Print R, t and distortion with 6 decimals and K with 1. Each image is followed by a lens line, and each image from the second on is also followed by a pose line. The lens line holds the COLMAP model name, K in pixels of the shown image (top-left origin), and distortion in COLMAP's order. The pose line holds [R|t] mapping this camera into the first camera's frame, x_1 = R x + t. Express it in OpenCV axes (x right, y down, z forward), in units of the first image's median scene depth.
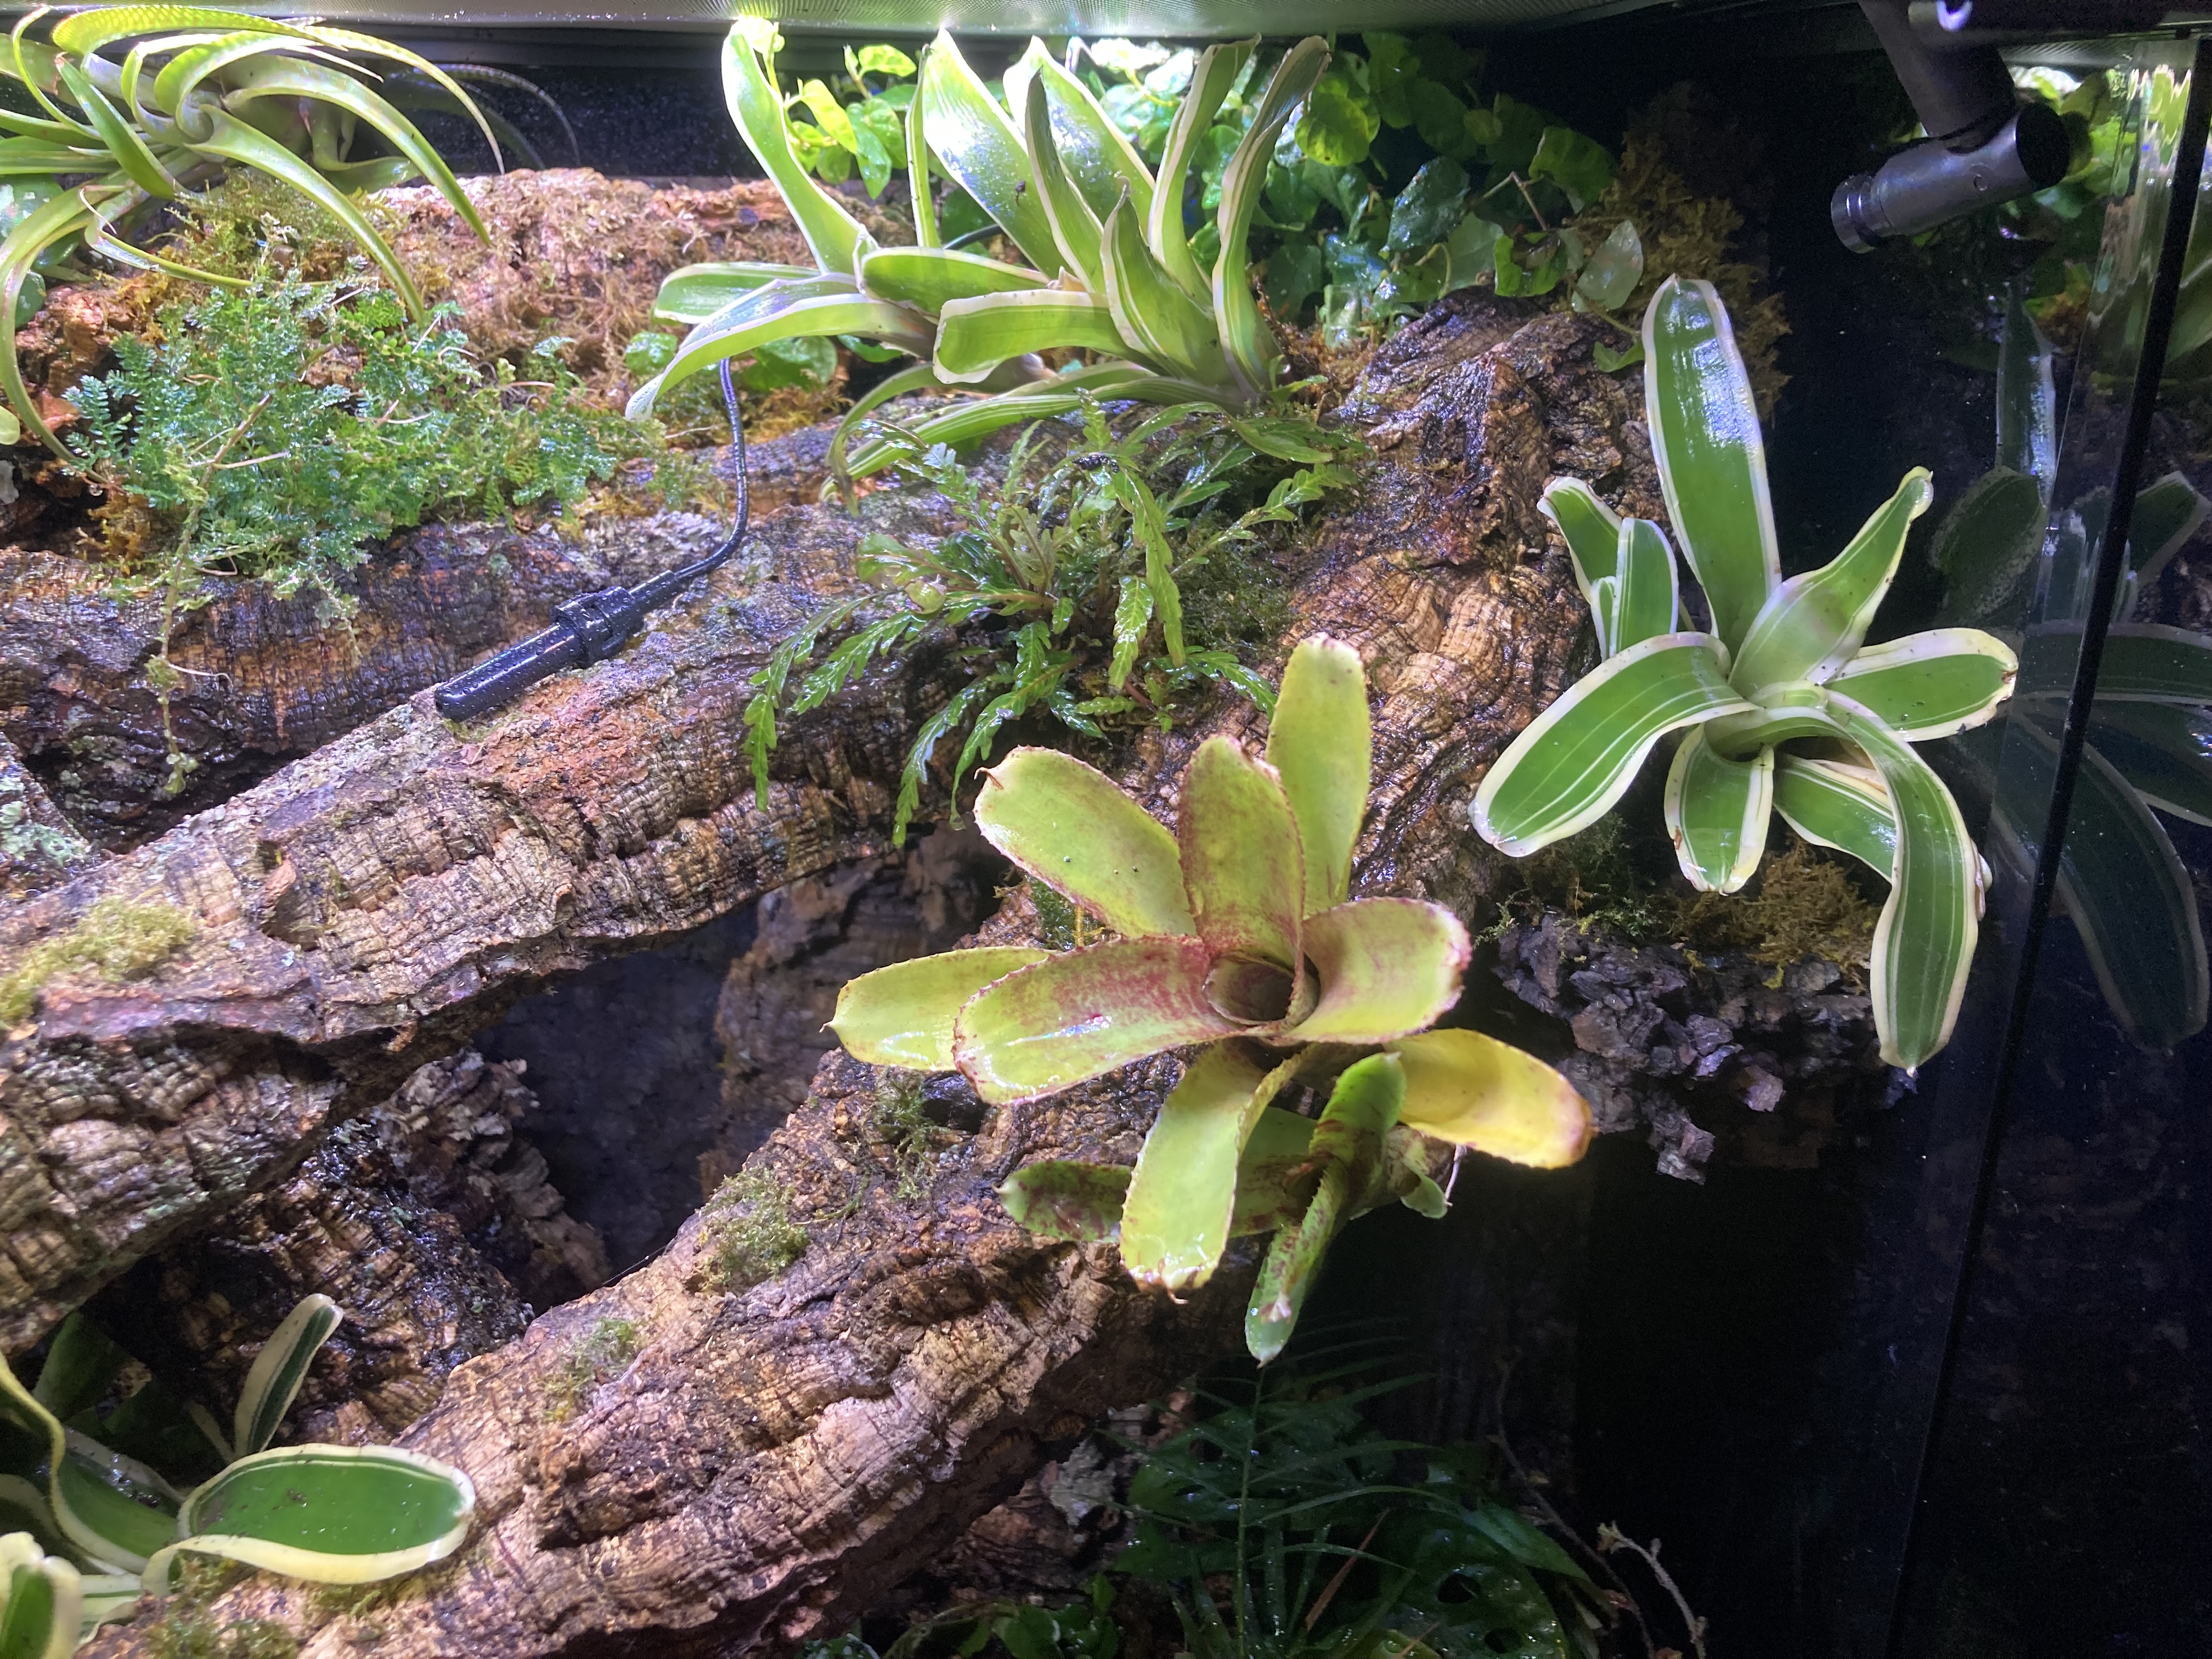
lens RADIAL K [[1801.7, 0, 1123.7], [0, 1801.7, 798.4], [0, 0, 1]] dist [0.036597, -0.059510]
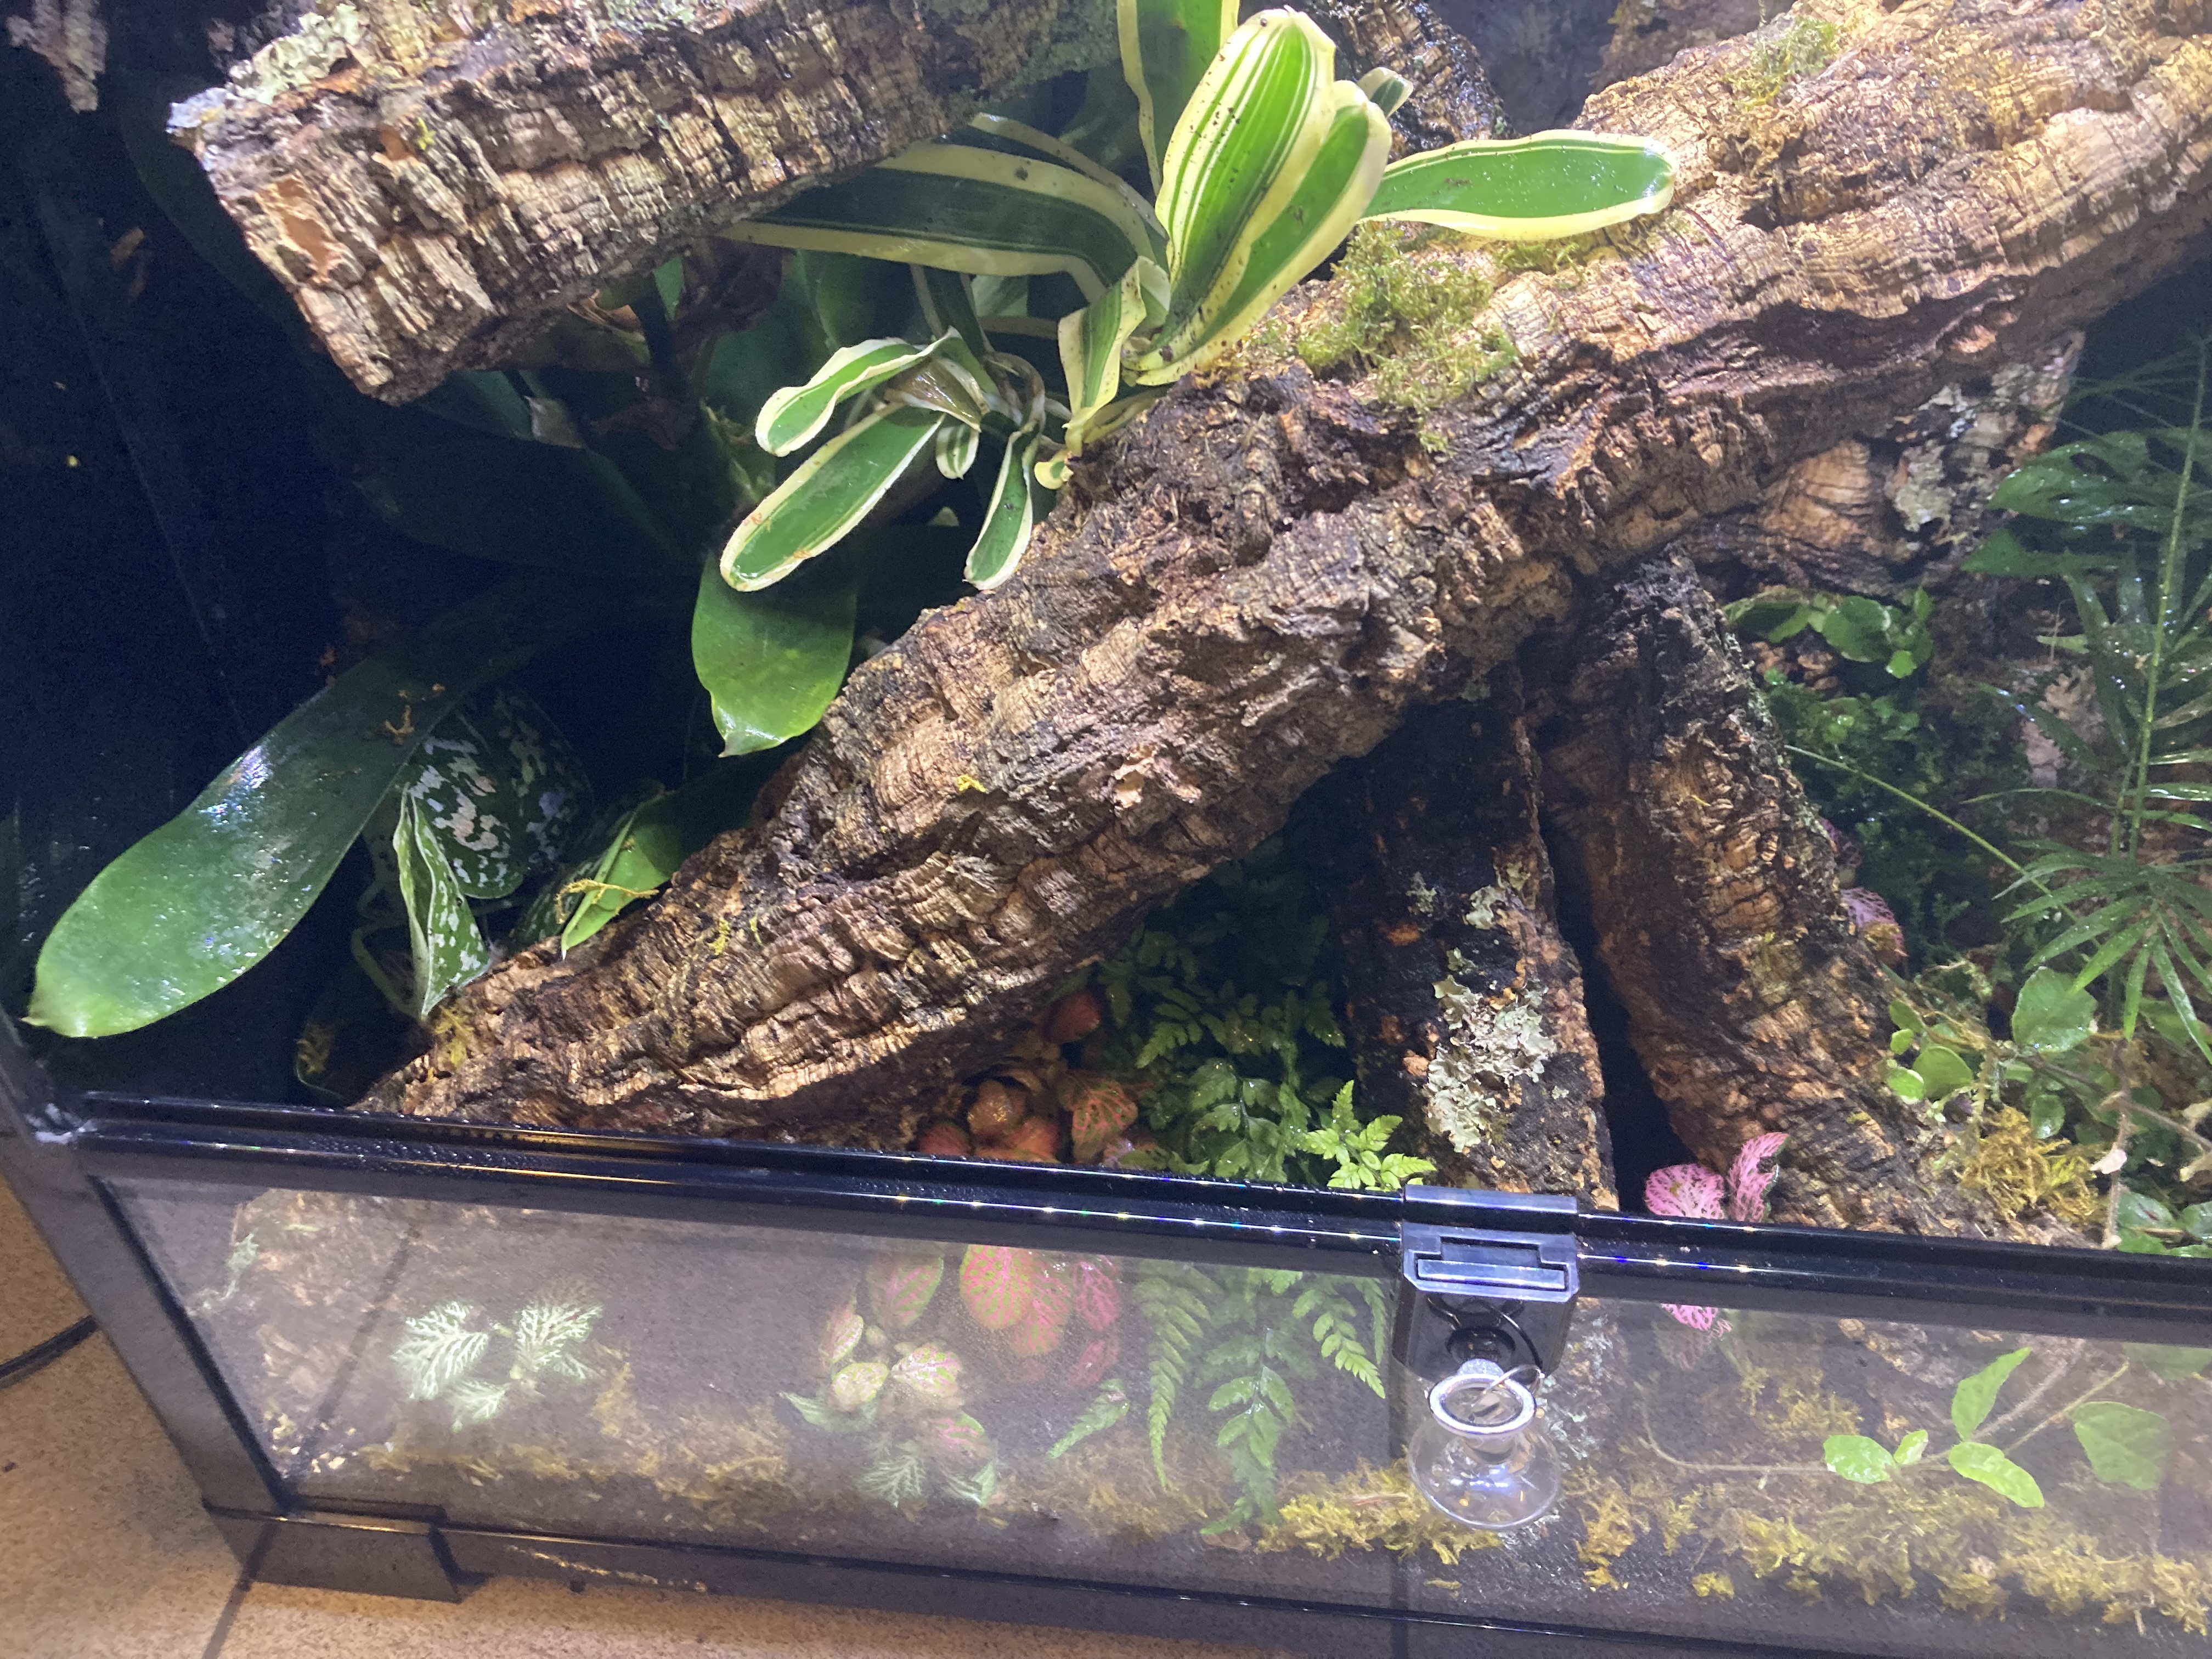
lens RADIAL K [[1801.7, 0, 1125.2], [0, 1801.7, 811.5], [0, 0, 1]] dist [0.036597, -0.059510]
pose [[0.965719, 0.161552, -0.203193, -0.328323], [-0.075160, 0.923233, 0.376819, 0.301636], [0.248470, -0.348629, 0.903726, -0.092965]]
